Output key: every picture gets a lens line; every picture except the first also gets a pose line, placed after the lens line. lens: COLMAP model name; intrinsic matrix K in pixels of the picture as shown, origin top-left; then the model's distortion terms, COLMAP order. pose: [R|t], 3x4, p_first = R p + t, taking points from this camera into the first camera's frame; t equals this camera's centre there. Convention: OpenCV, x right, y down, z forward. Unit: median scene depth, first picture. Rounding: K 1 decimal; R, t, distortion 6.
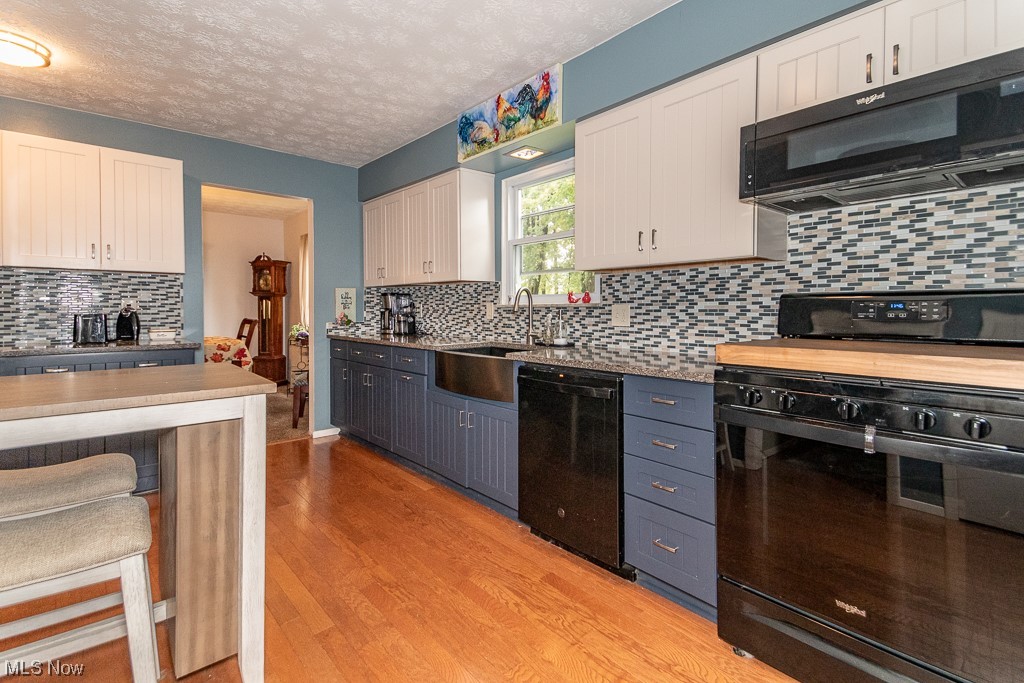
lens RADIAL K [[475.3, 0, 507.5], [0, 475.3, 335.7], [0, 0, 1]] dist [0.086766, -0.002329]
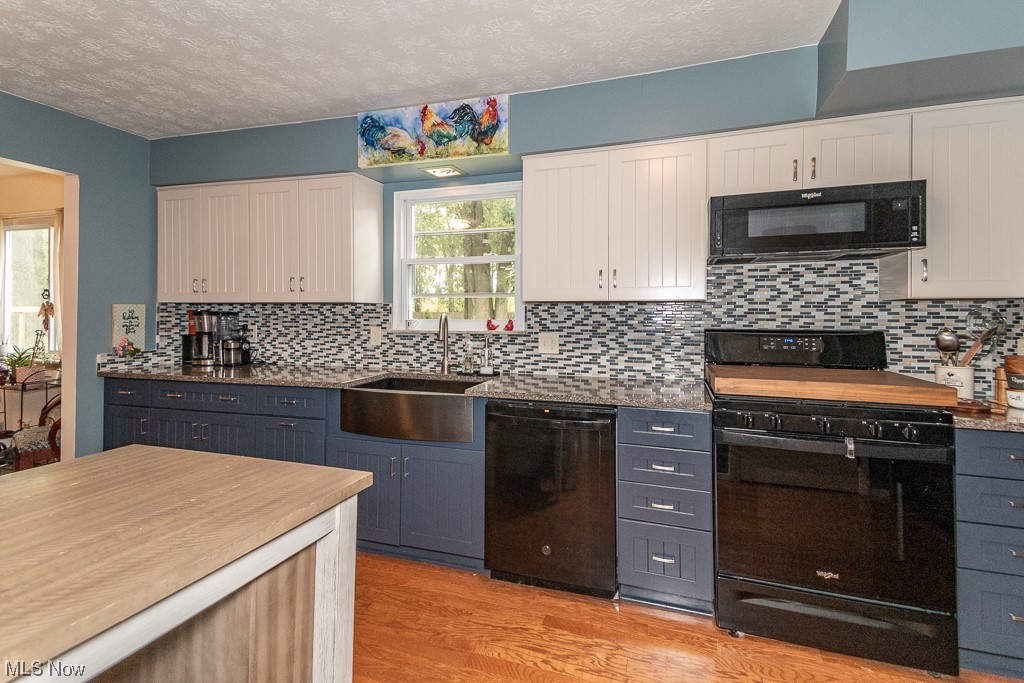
lens RADIAL K [[475.3, 0, 506.2], [0, 475.3, 338.5], [0, 0, 1]] dist [0.086766, -0.002329]
pose [[0.863763, -0.013830, 0.503708, -0.385436], [0.022827, 0.999671, -0.011697, -0.045001], [-0.503380, 0.021602, 0.863795, 0.155230]]
